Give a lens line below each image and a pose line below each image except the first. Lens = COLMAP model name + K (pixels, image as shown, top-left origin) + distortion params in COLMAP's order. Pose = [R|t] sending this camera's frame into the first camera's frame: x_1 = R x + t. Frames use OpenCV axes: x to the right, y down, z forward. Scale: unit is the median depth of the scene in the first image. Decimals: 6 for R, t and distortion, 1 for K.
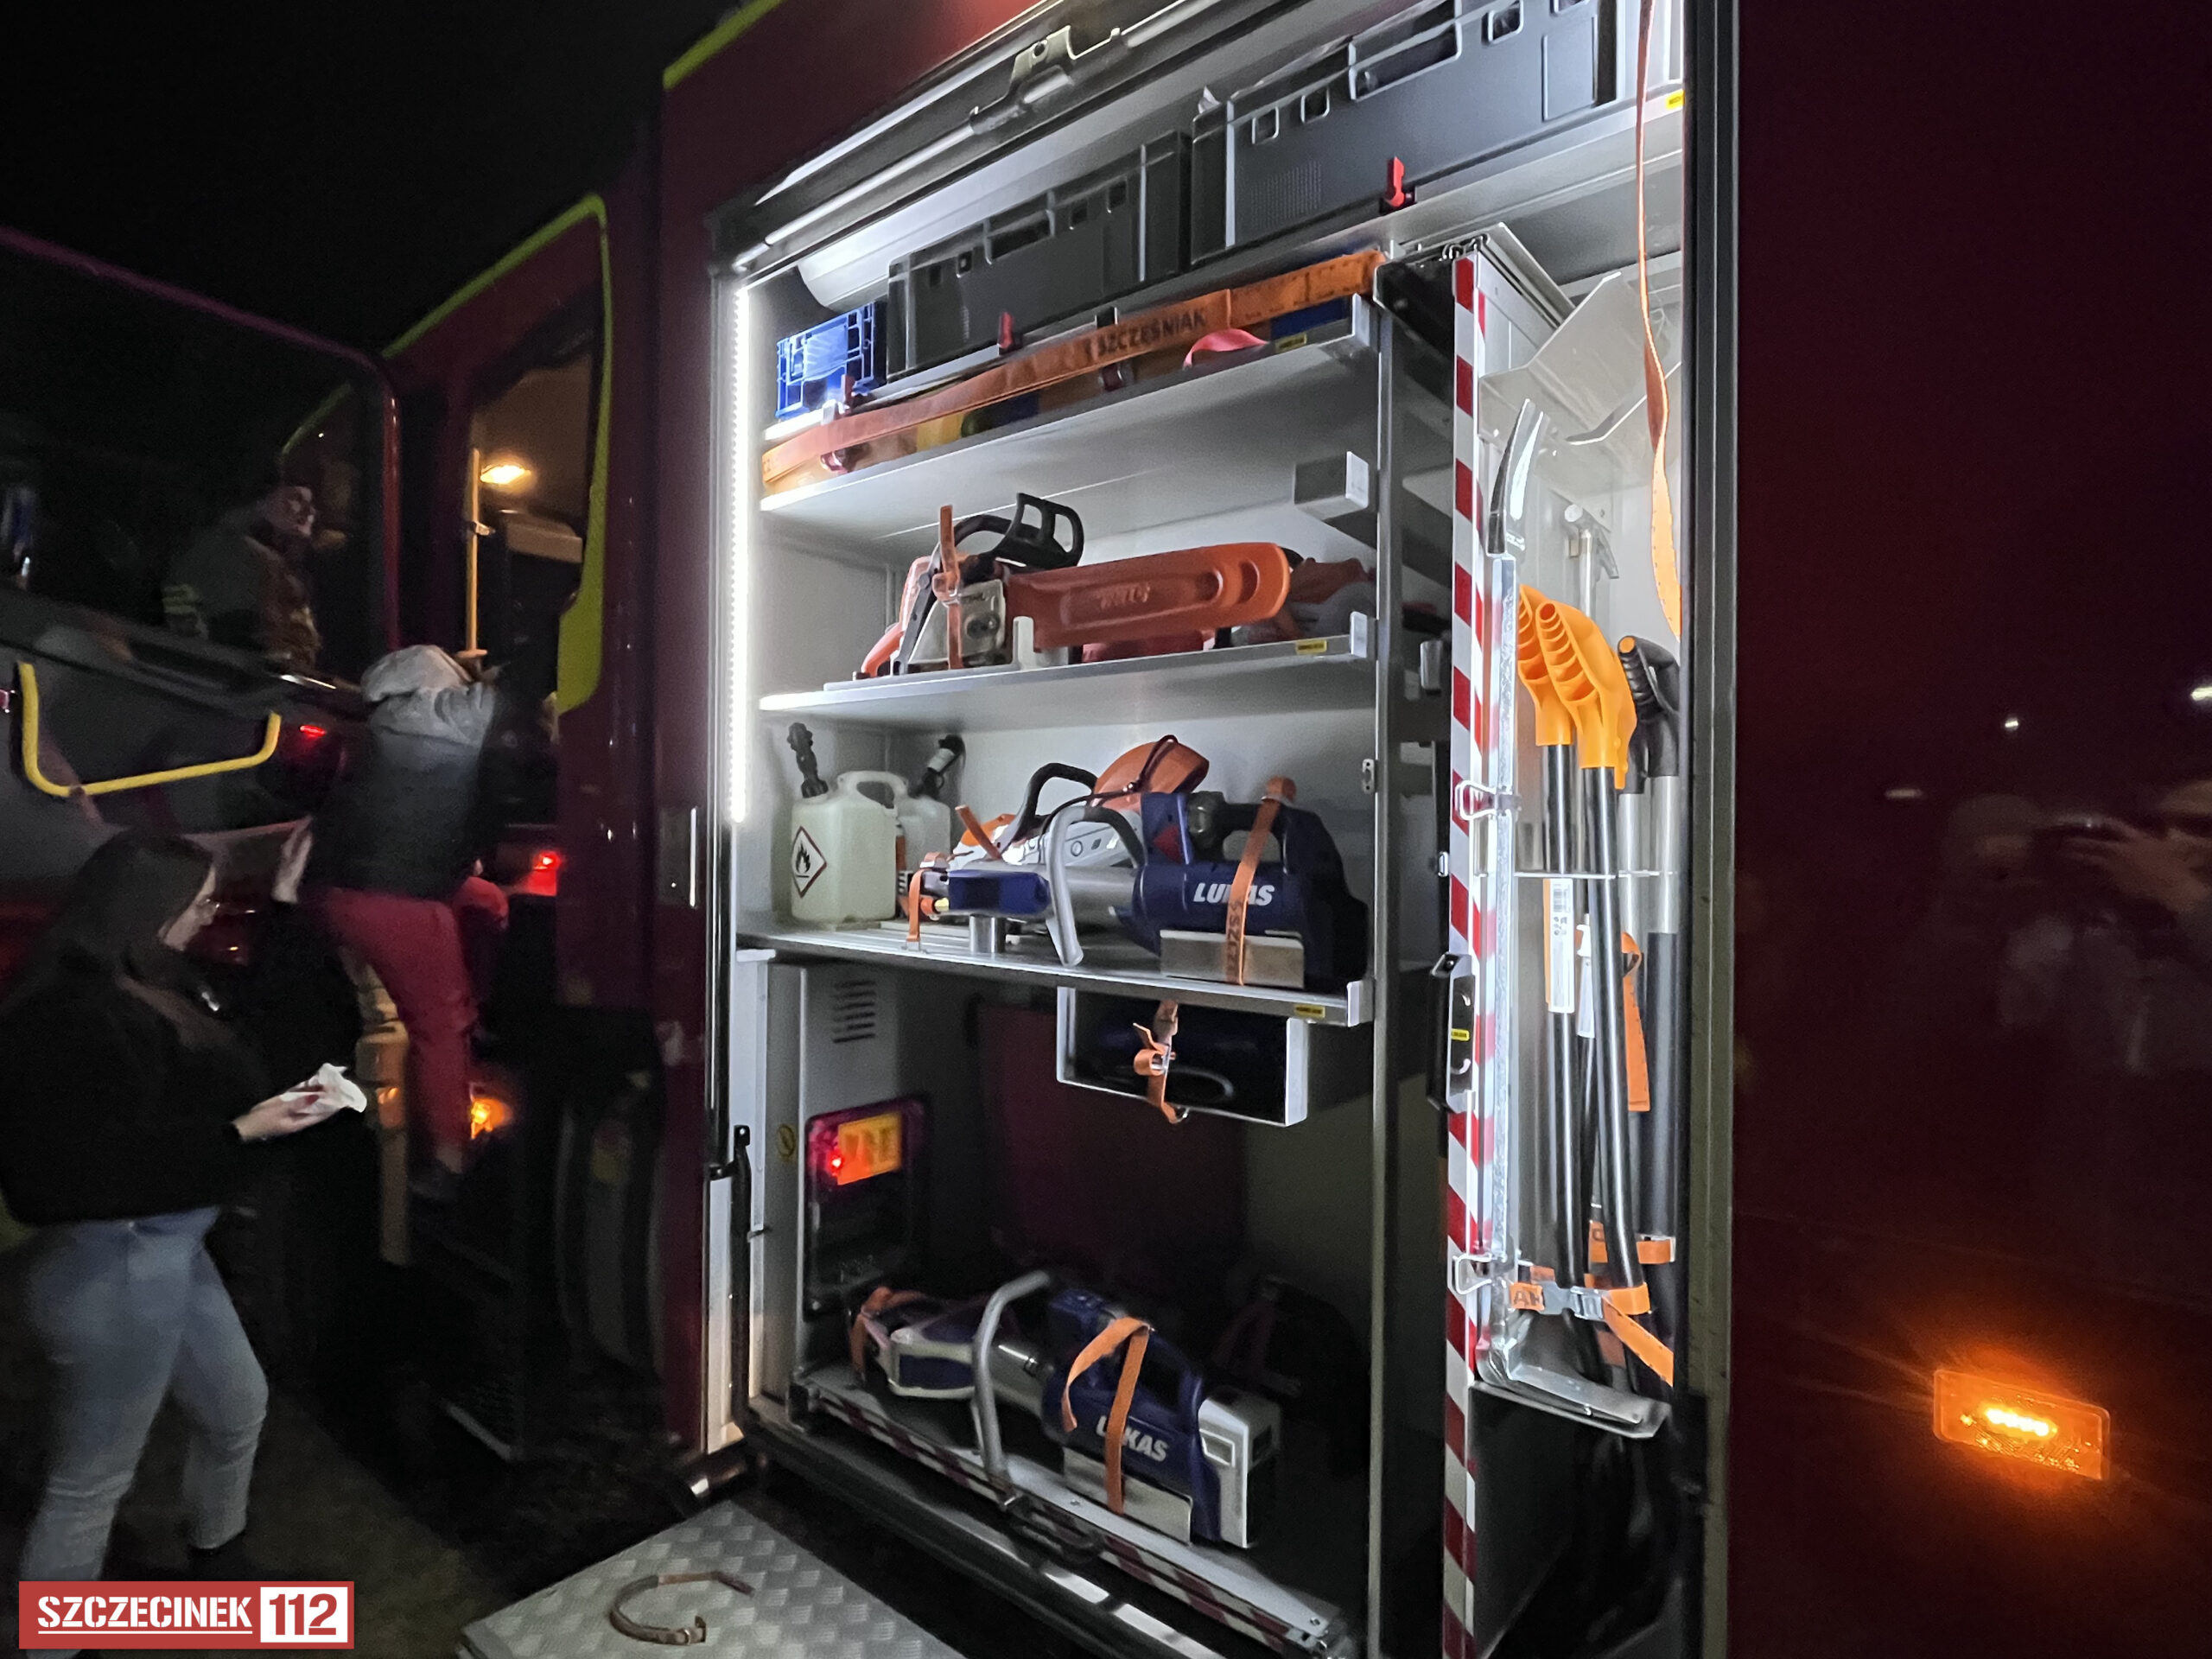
lens RADIAL K [[1114.2, 0, 1102.7], [0, 1114.2, 834.3], [0, 0, 1]] dist [-0.006986, -0.000374]
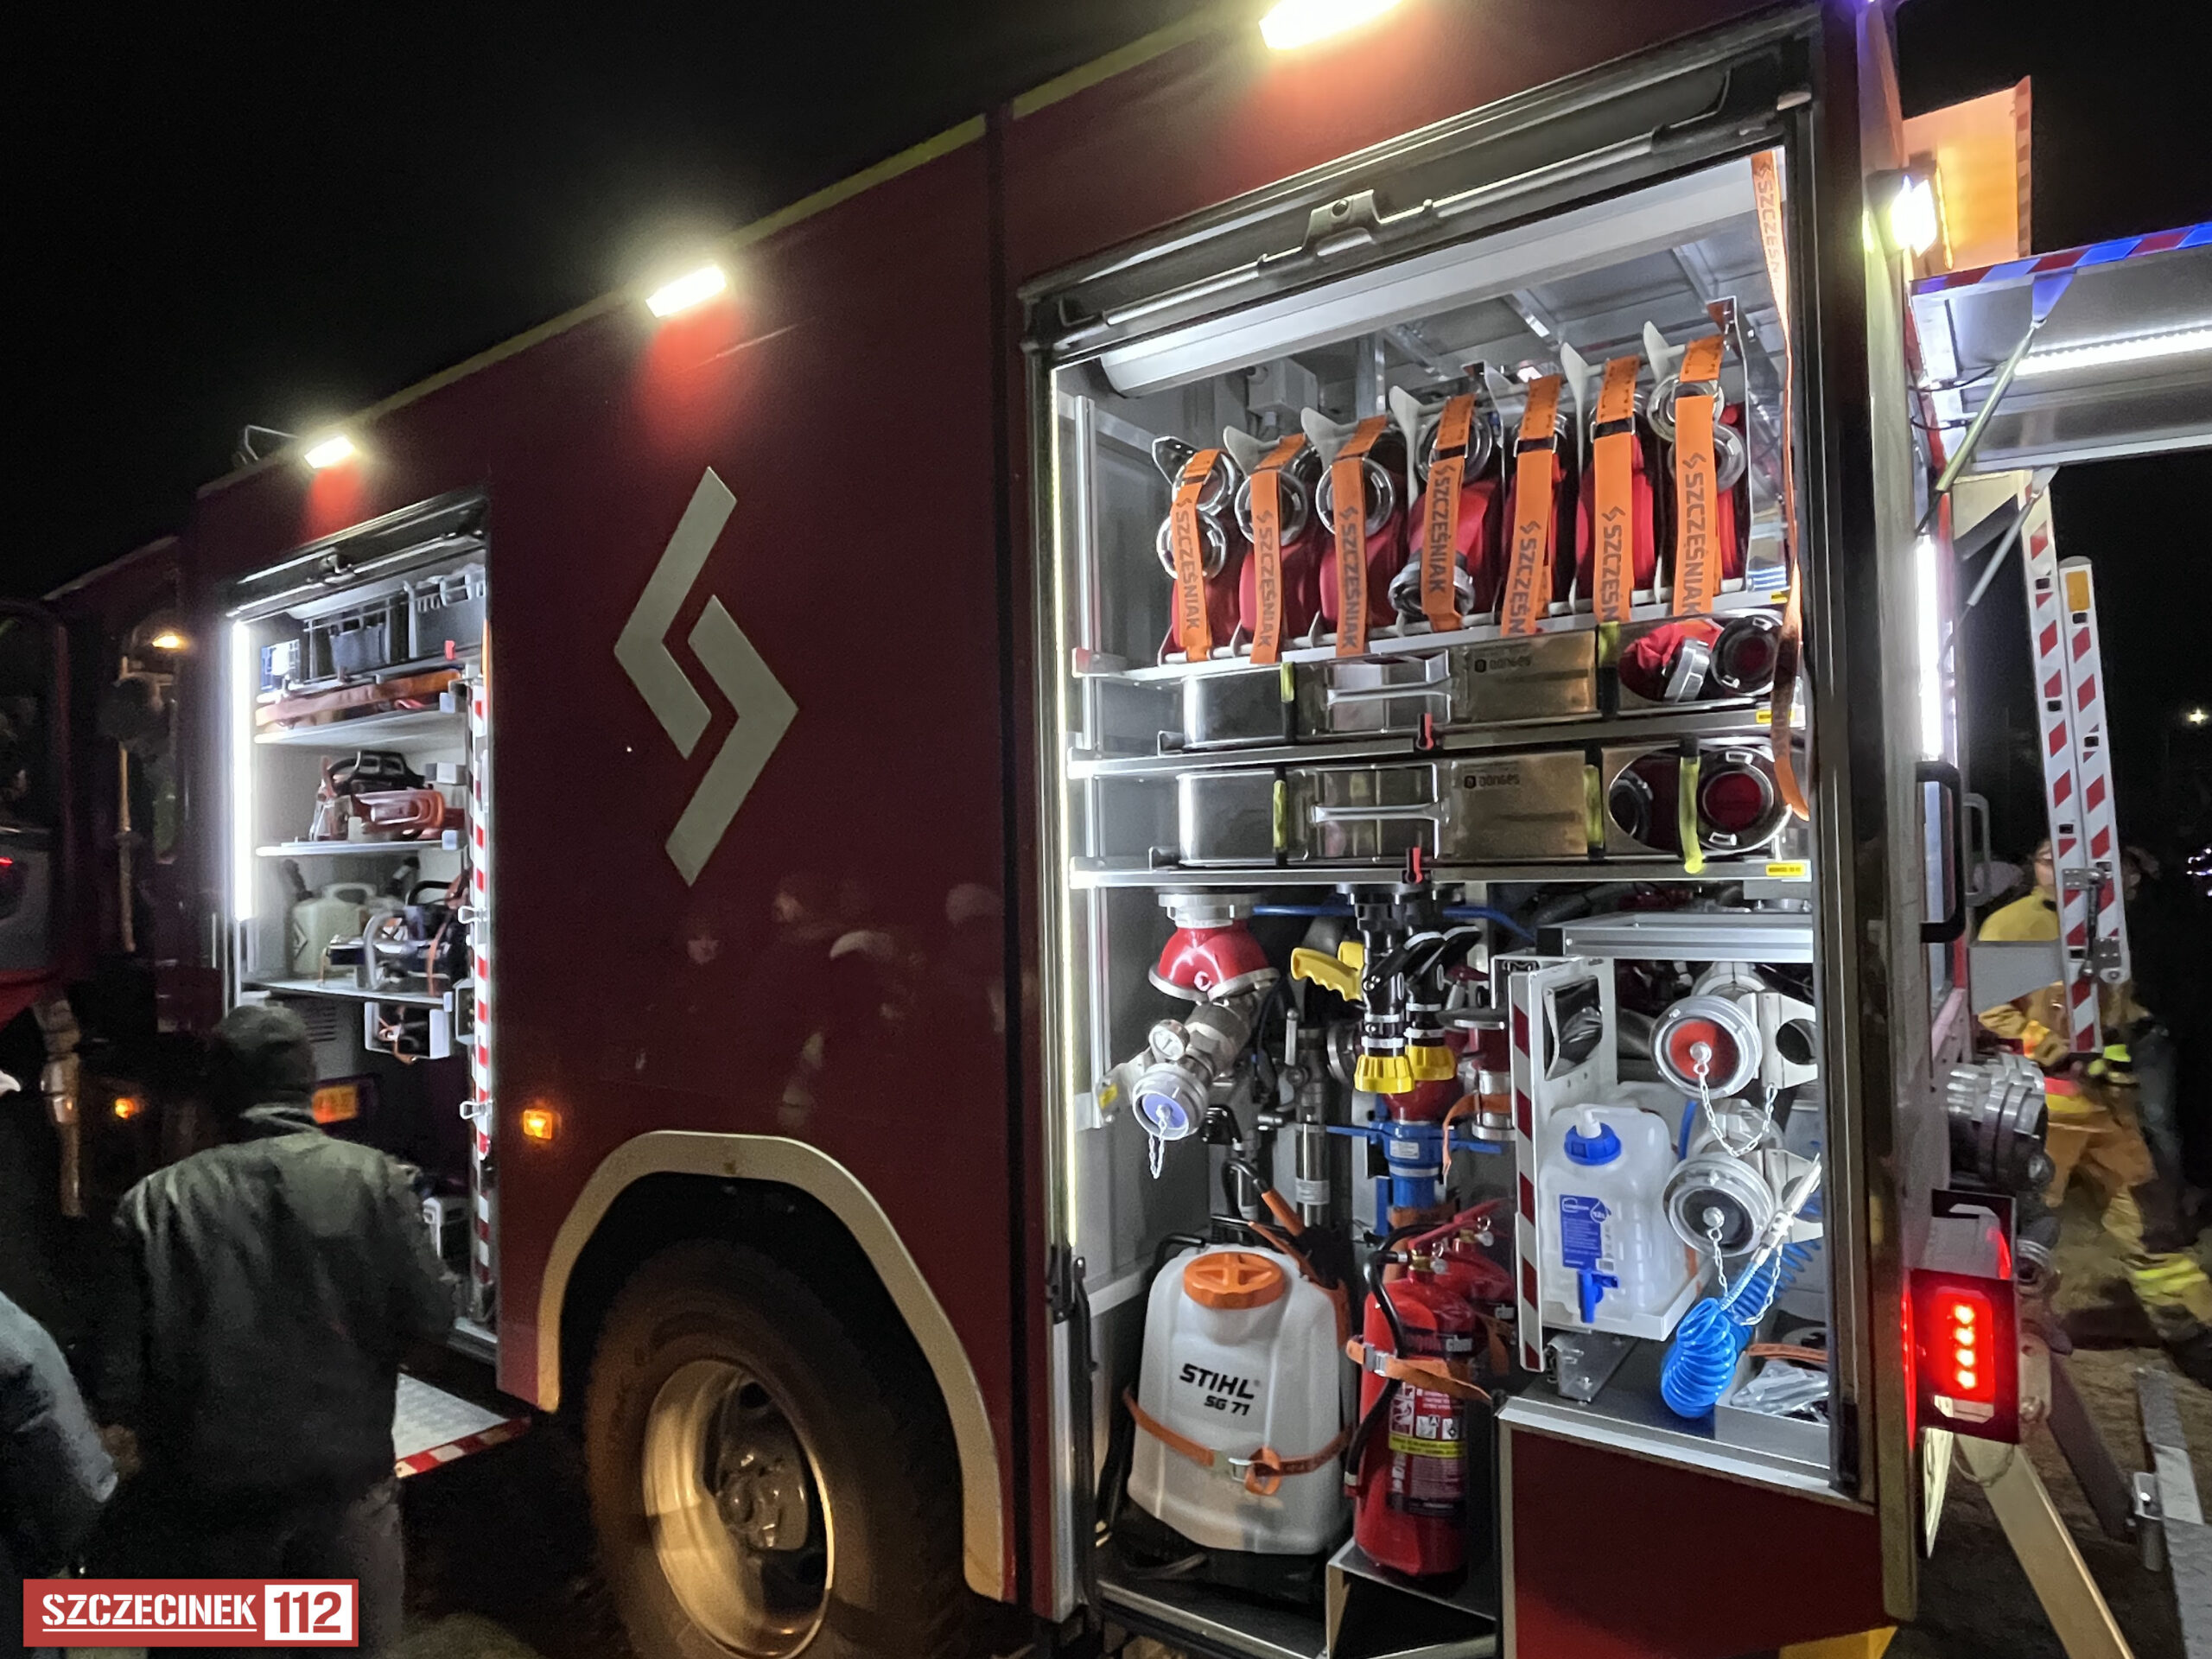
lens RADIAL K [[1276.7, 0, 1109.5], [0, 1276.7, 833.0], [0, 0, 1]] dist [-0.001248, -0.000306]
pose [[0.998132, -0.028044, 0.054270, 0.926320], [0.029371, 0.999285, -0.023810, -0.058940], [-0.053564, 0.025360, 0.998242, -1.086518]]
